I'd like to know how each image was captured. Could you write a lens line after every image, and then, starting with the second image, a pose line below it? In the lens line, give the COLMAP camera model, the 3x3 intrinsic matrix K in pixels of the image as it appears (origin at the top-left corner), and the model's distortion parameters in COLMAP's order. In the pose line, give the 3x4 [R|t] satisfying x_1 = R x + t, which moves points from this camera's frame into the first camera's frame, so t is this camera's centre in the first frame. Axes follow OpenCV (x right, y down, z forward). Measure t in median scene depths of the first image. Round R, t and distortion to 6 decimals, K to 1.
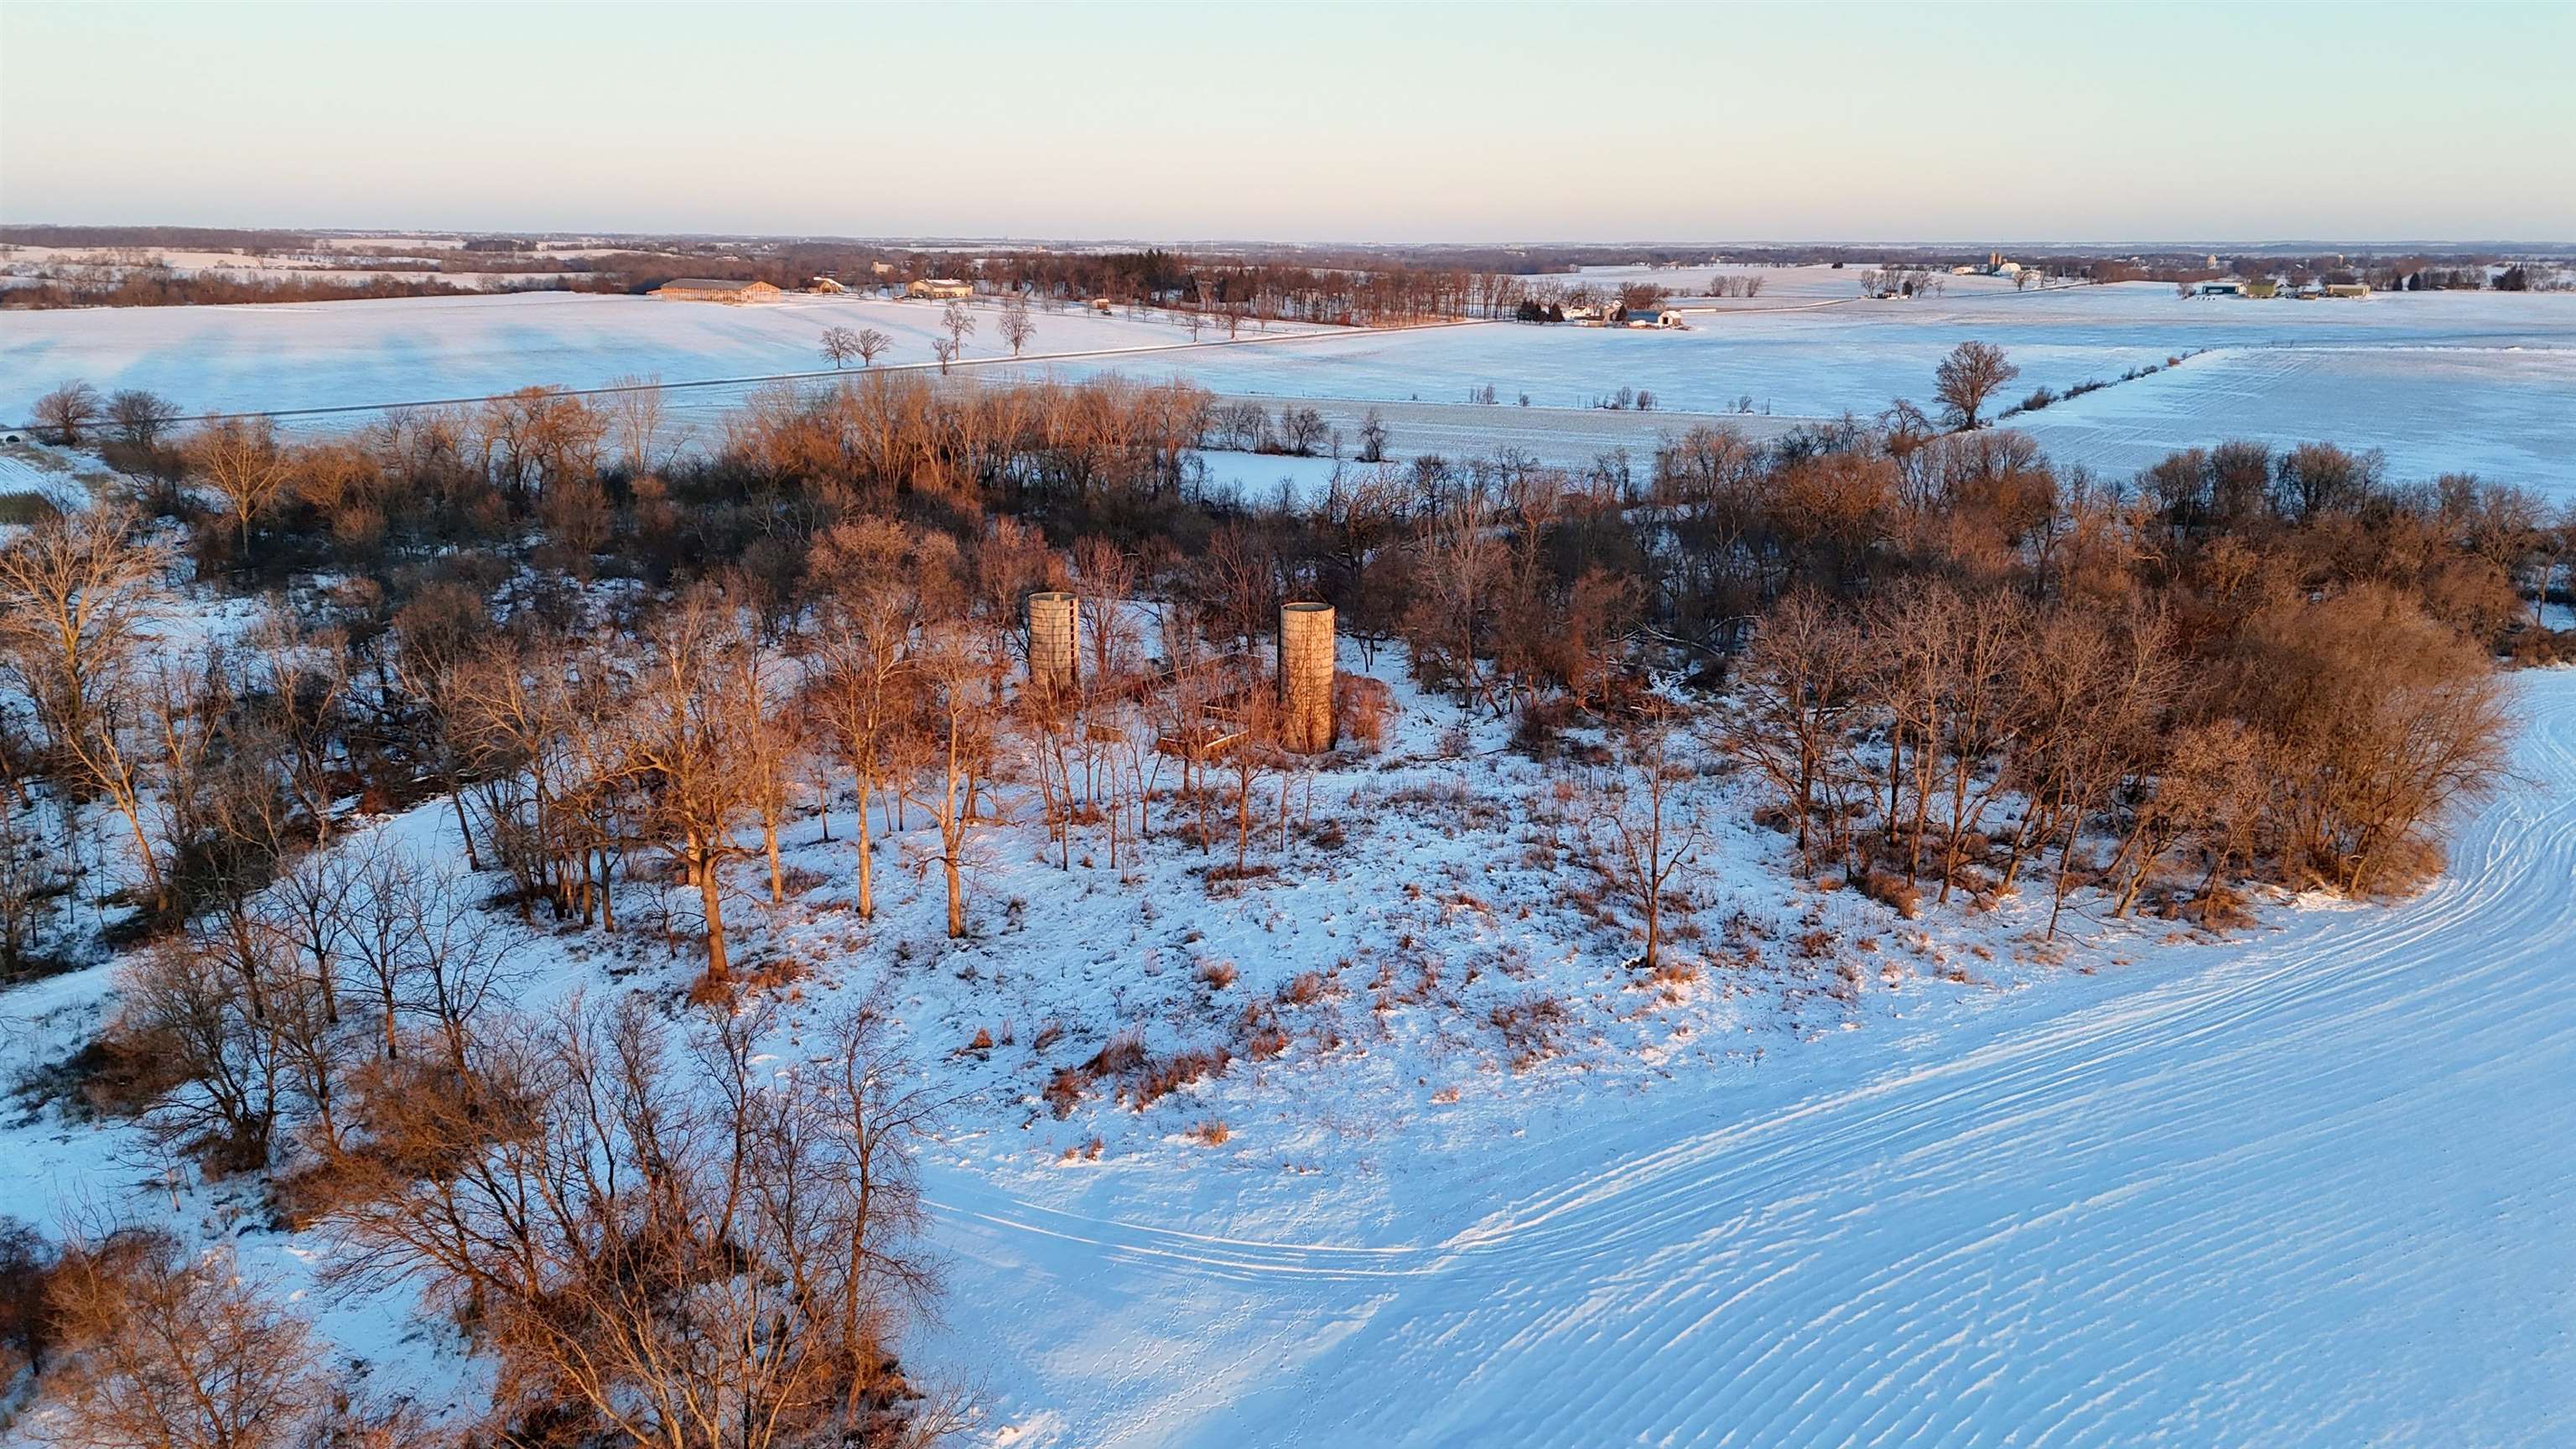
lens RADIAL K [[1866.3, 0, 1293.8], [0, 1866.3, 721.9], [0, 0, 1]] dist [0.102728, -0.097127]
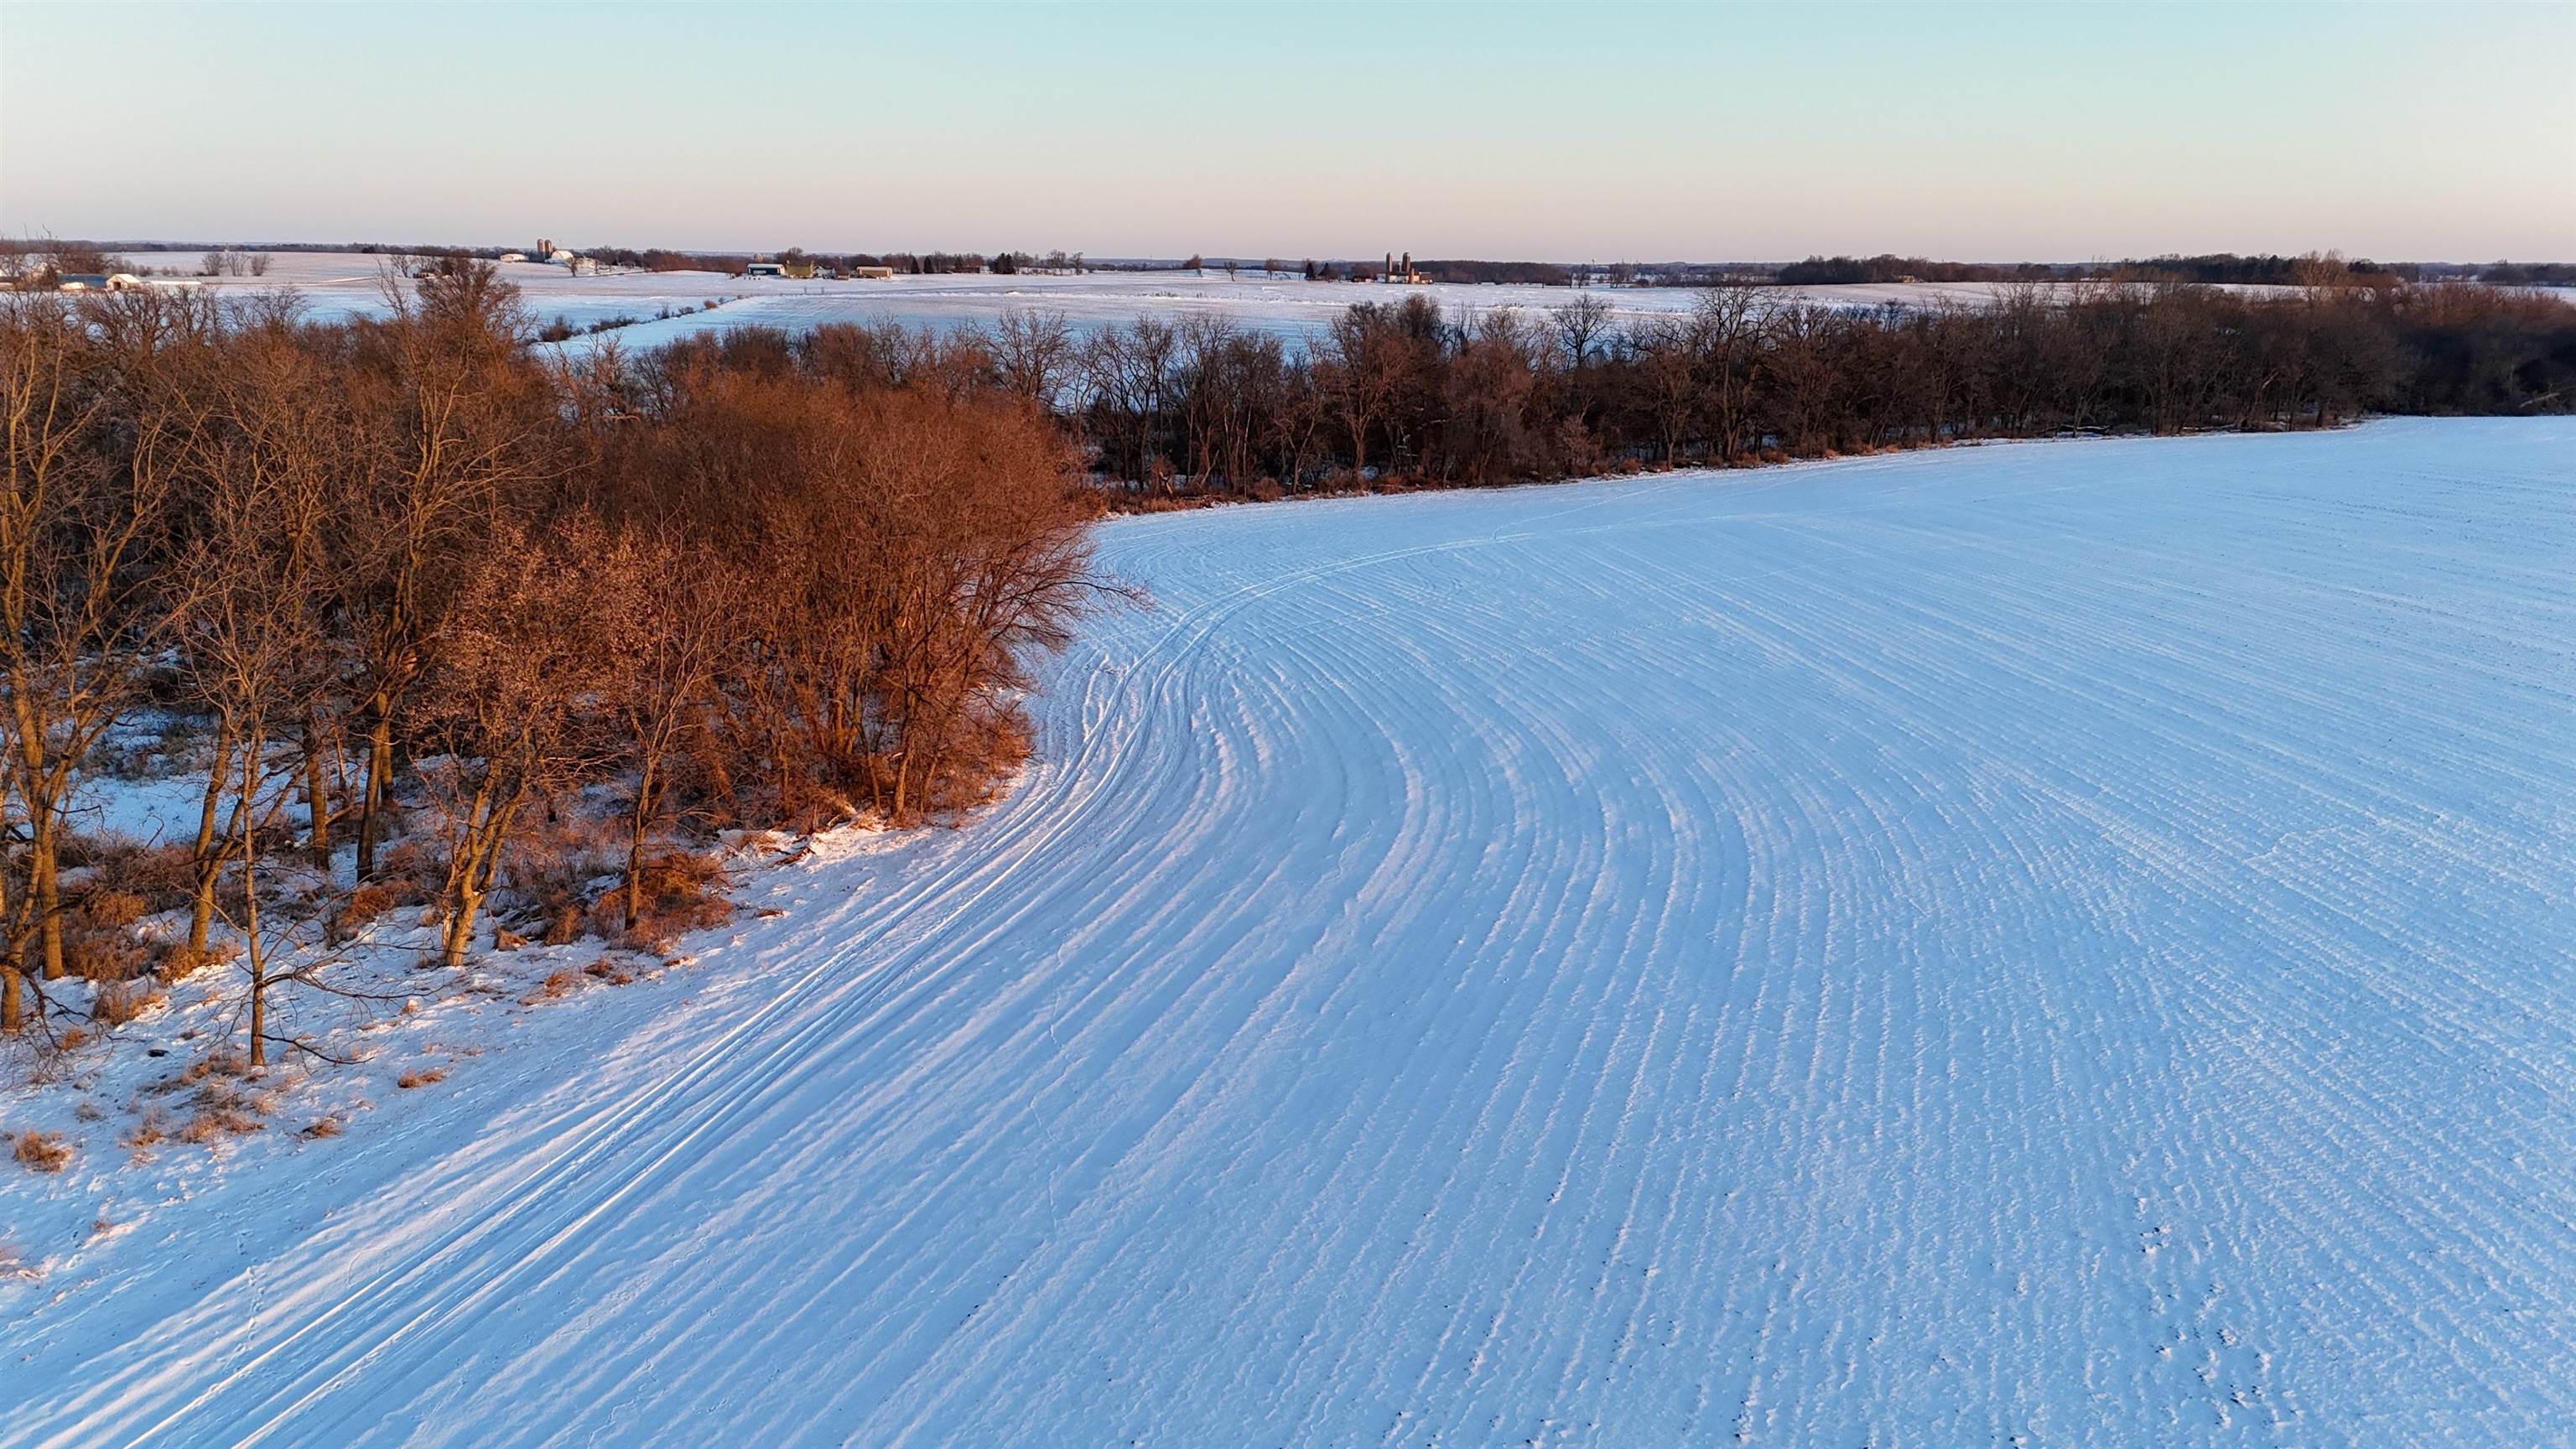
lens RADIAL K [[1866.3, 0, 1293.8], [0, 1866.3, 721.9], [0, 0, 1]] dist [0.102728, -0.097127]
pose [[0.763066, -0.153598, 0.627804, 0.304012], [0.156614, 0.986344, 0.050962, 0.052781], [-0.627058, 0.059435, 0.776702, 0.502125]]
